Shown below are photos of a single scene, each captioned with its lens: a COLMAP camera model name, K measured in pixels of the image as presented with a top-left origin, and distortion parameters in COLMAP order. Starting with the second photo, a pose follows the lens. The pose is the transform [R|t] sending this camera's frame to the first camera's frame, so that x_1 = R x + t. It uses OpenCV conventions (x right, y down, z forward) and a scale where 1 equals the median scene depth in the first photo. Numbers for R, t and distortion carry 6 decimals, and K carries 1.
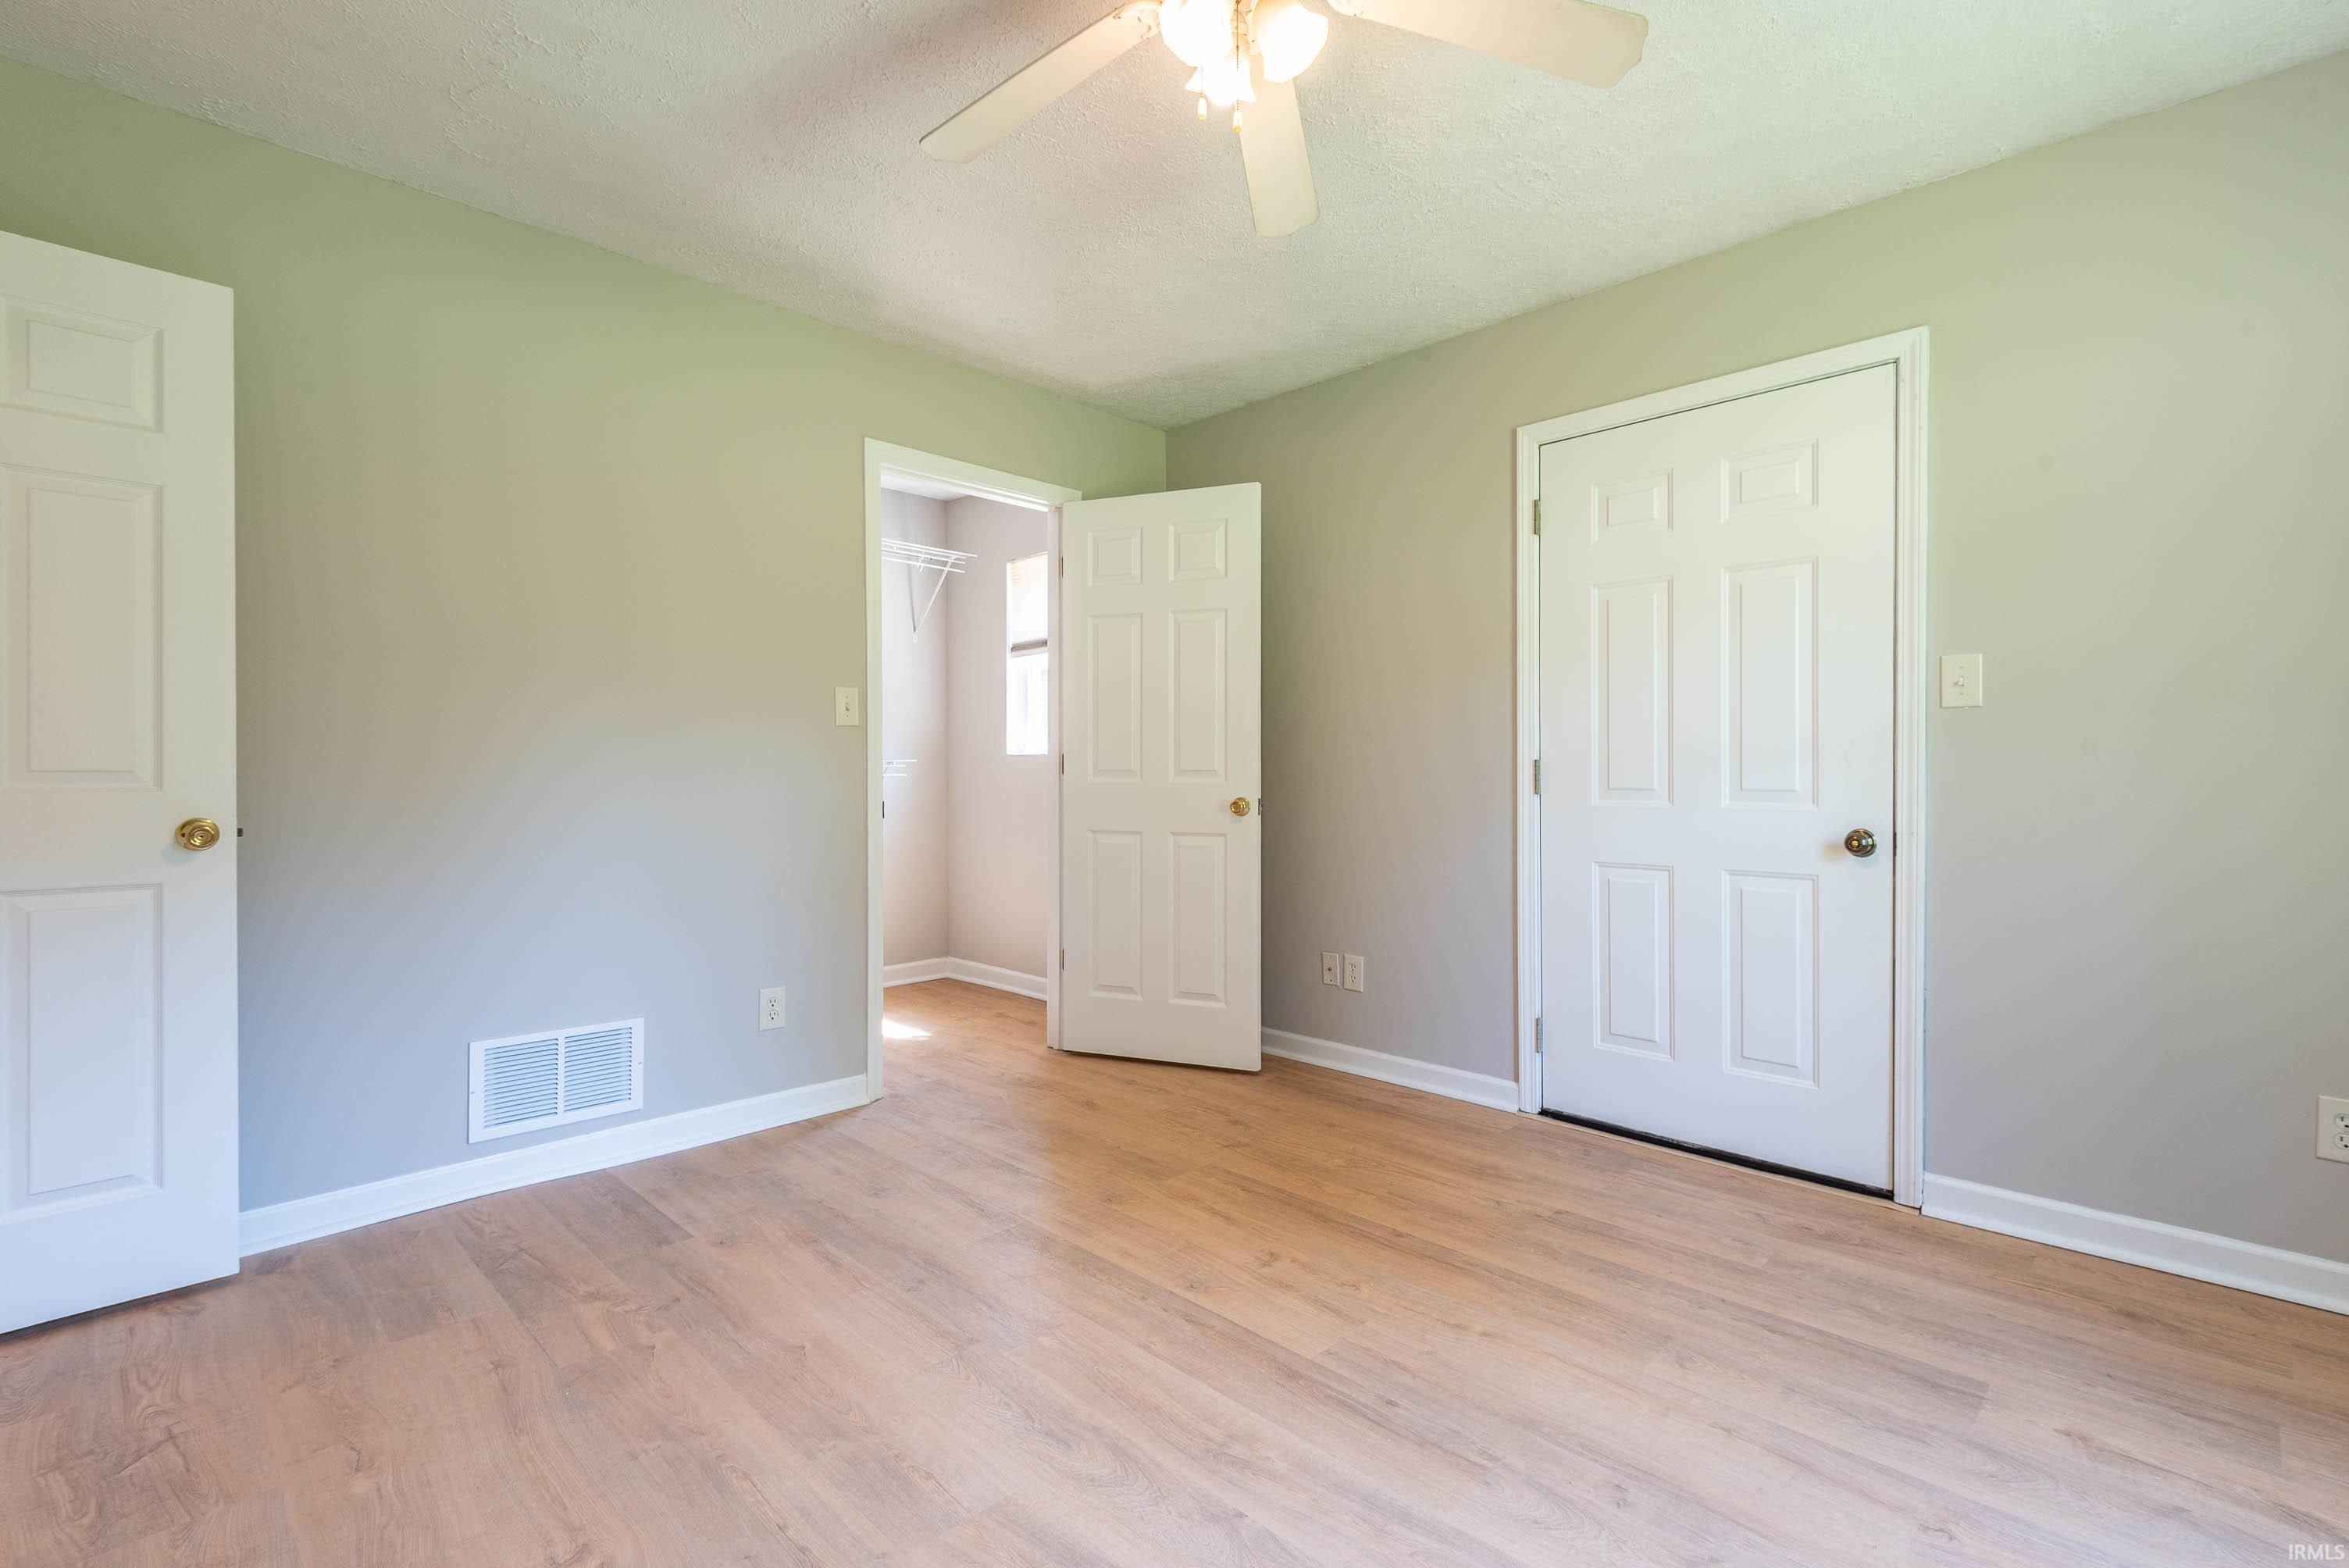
lens RADIAL K [[1092.4, 0, 1179.6], [0, 1092.4, 778.9], [0, 0, 1]] dist [0.031298, -0.013573]
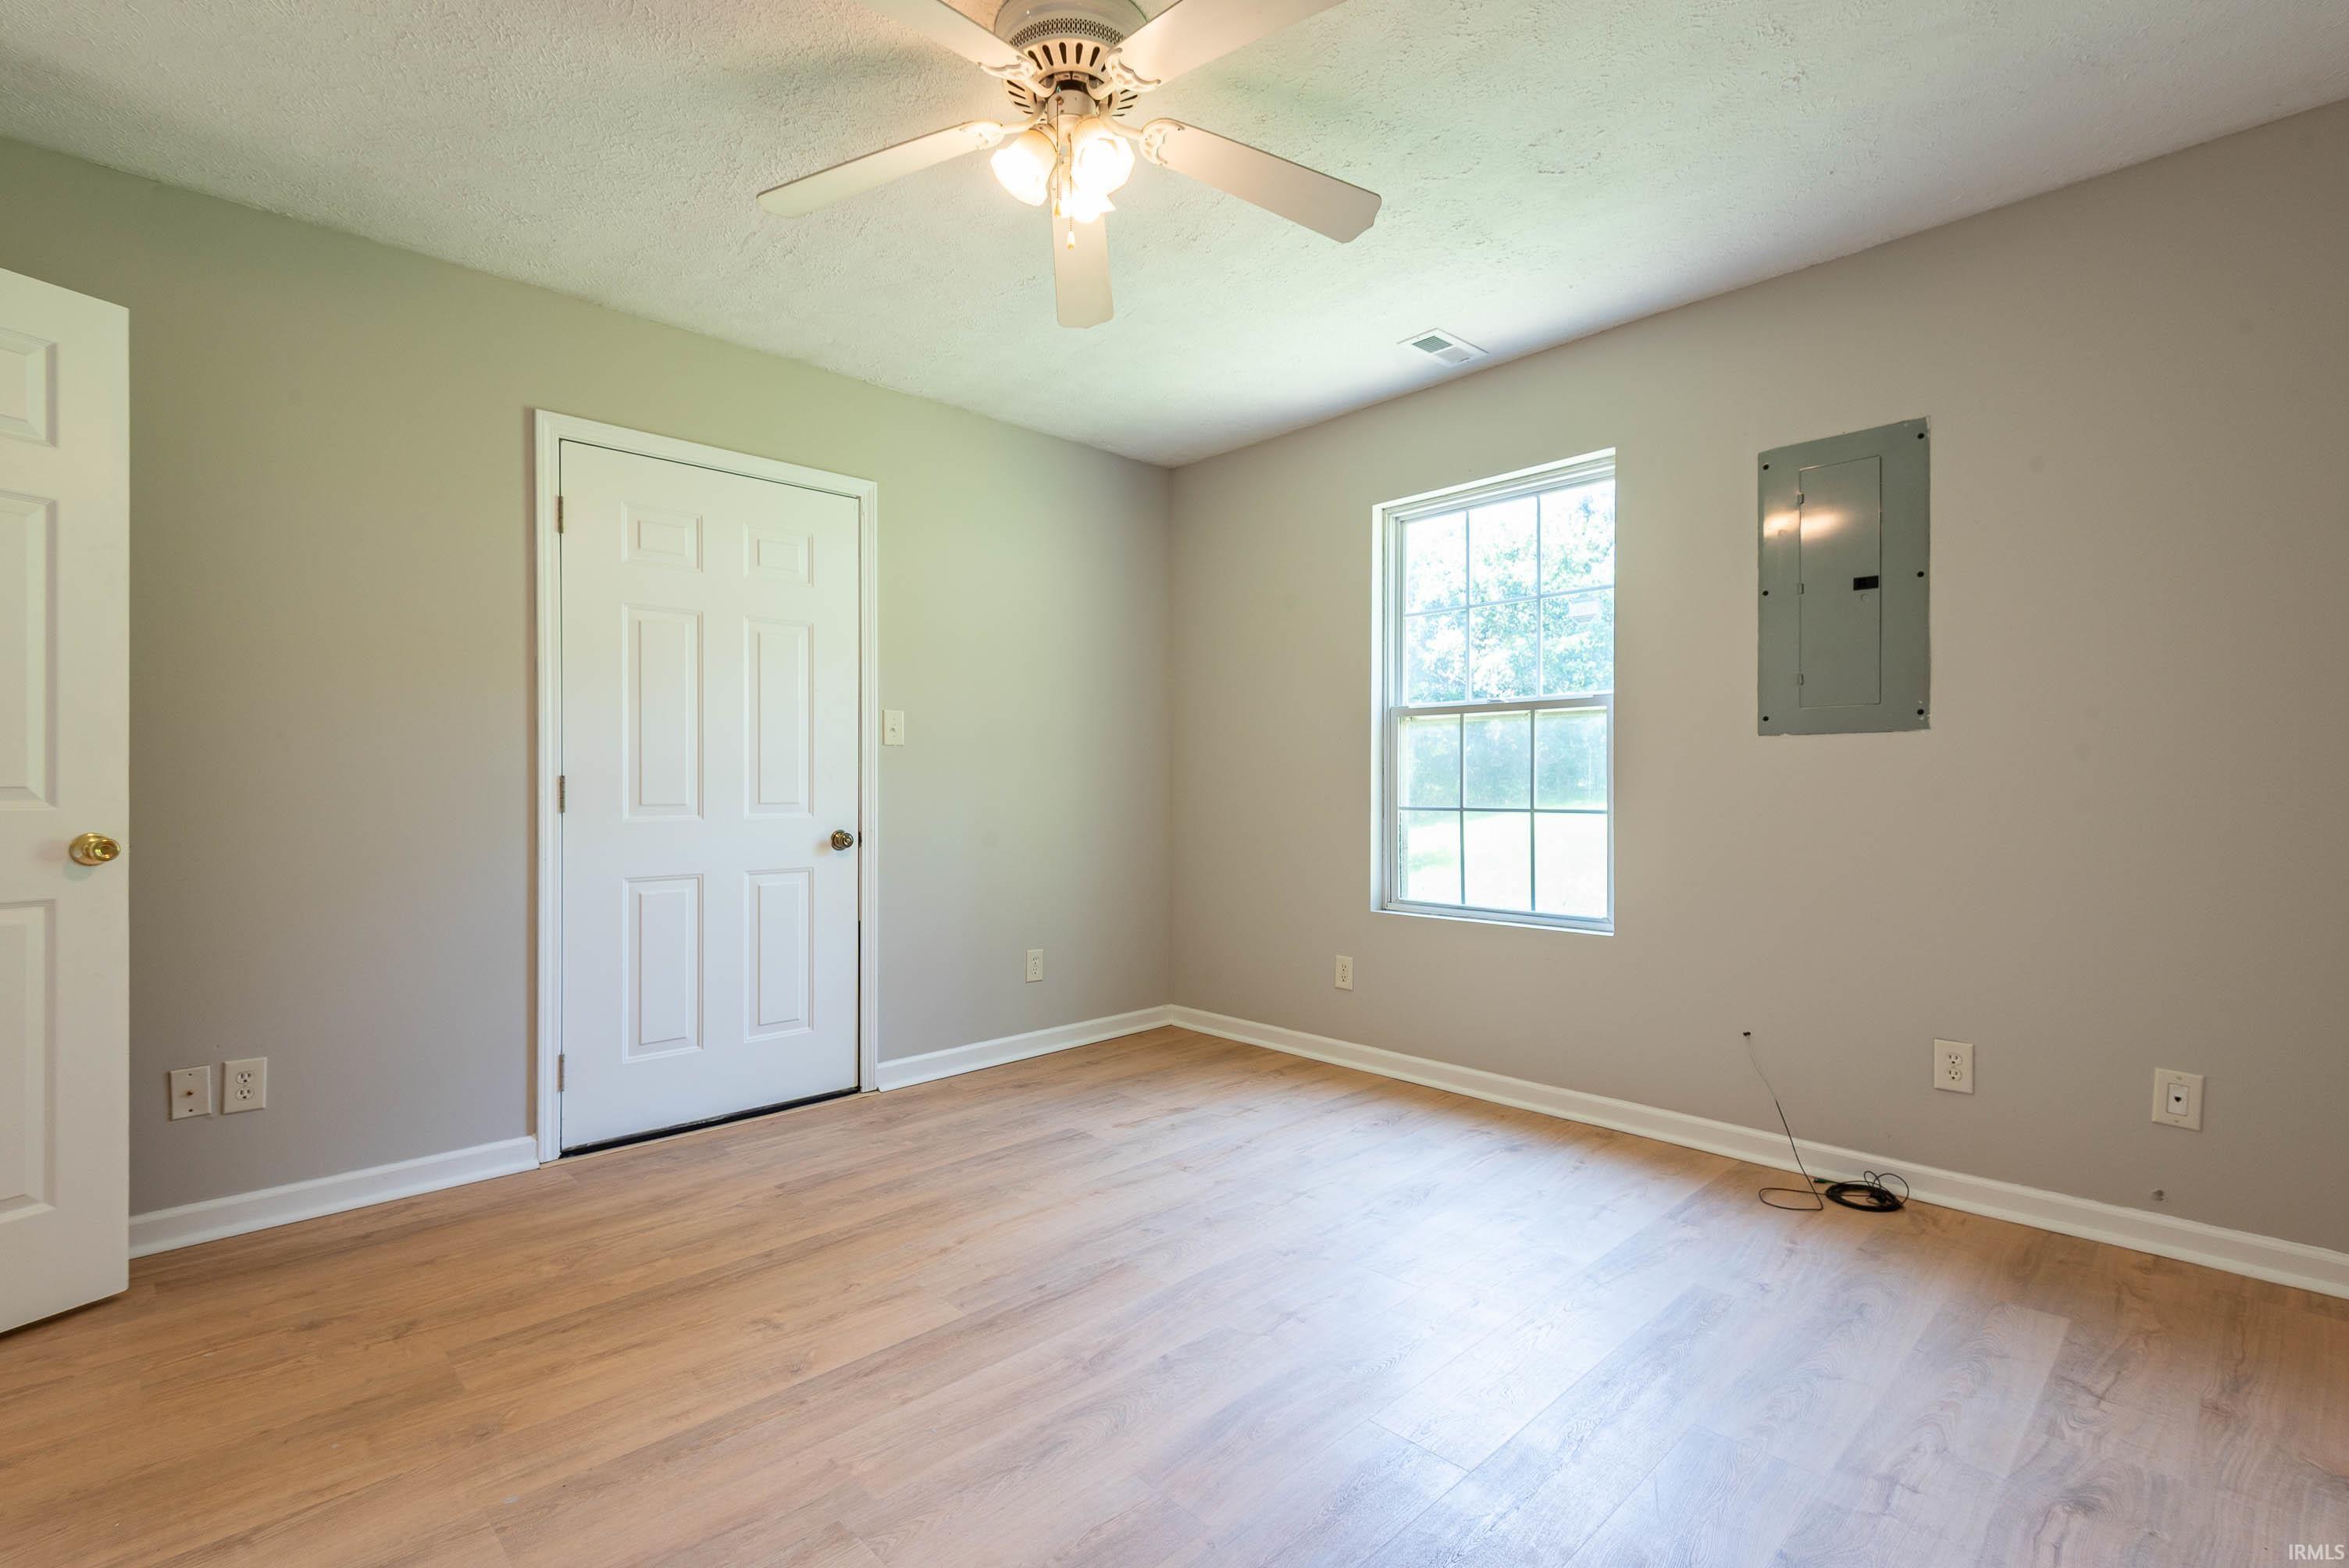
lens RADIAL K [[1092.4, 0, 1179.6], [0, 1092.4, 778.9], [0, 0, 1]] dist [0.031298, -0.013573]
pose [[-0.002849, 0.007738, 0.999966, -0.765623], [0.008907, 0.999931, -0.007713, -0.003630], [-0.999956, 0.008885, -0.002918, 0.599996]]
